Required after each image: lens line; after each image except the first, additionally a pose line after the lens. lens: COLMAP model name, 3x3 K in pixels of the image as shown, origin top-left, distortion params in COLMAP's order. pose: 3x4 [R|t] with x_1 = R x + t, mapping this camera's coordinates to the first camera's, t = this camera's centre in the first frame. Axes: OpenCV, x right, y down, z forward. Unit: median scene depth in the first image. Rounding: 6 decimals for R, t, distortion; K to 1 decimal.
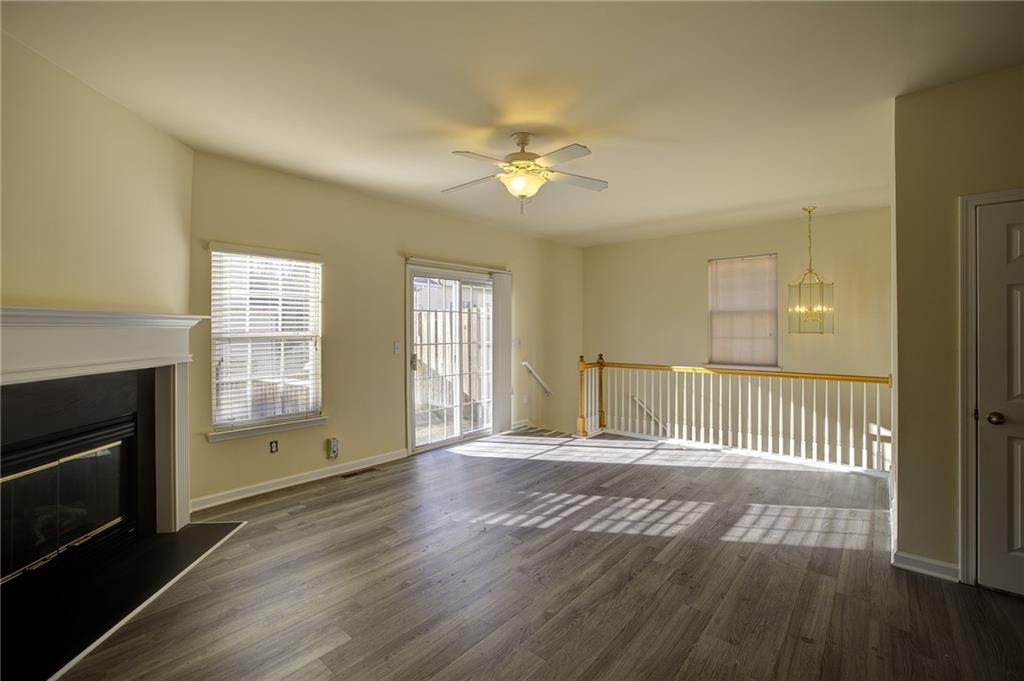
lens RADIAL K [[446.0, 0, 514.0], [0, 446.0, 330.8], [0, 0, 1]] dist [-0.044749, 0.016444]
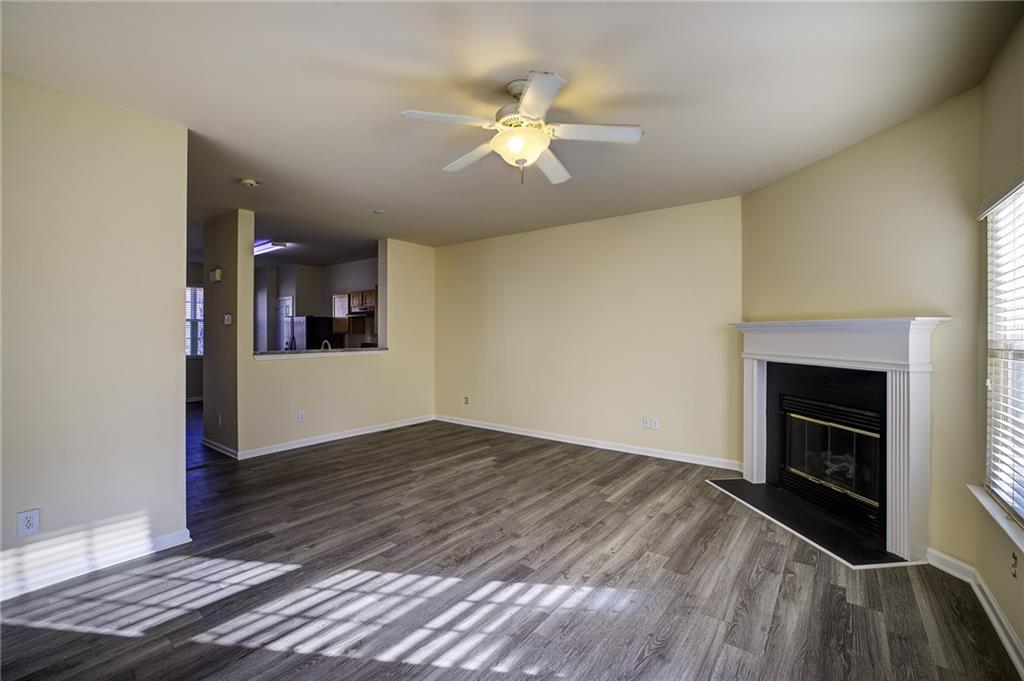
lens RADIAL K [[446.0, 0, 514.0], [0, 446.0, 330.8], [0, 0, 1]] dist [-0.044749, 0.016444]
pose [[-0.997809, 0.000038, -0.066162, 0.083141], [-0.000103, 0.999998, 0.002122, -0.012966], [0.066162, 0.002124, -0.997807, 1.772063]]
